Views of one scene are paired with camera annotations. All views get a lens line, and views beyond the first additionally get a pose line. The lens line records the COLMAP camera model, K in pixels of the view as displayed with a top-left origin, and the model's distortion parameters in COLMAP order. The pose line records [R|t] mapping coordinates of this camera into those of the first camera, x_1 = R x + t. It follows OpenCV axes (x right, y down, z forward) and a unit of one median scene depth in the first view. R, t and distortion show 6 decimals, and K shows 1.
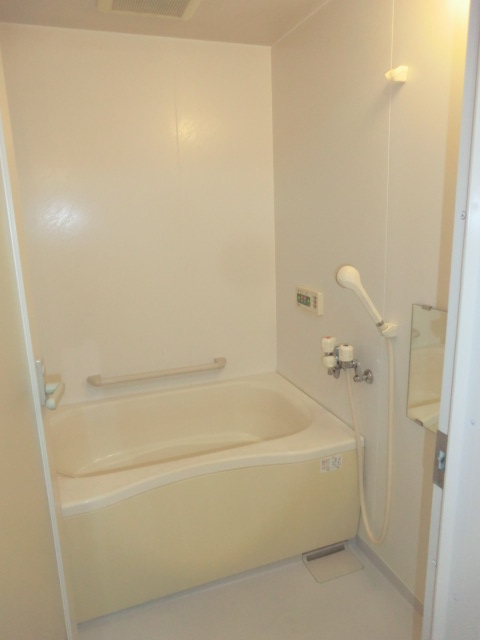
lens RADIAL K [[469.3, 0, 240.0], [0, 469.3, 320.0], [0, 0, 1]] dist [-0.008370, 0.004306]
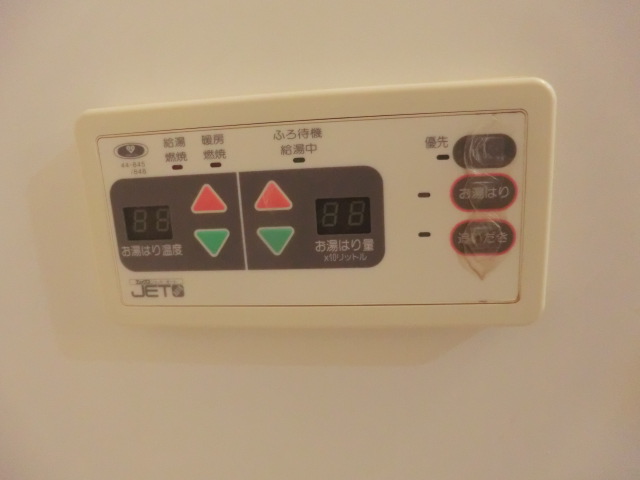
lens RADIAL K [[468.8, 0, 317.6], [0, 468.8, 240.9], [0, 0, 1]] dist [-0.105268, 0.132192]
pose [[0.465634, -0.202622, 0.861469, 0.067662], [0.247524, 0.964404, 0.093043, -0.051539], [-0.849657, 0.169910, 0.499213, 1.095582]]
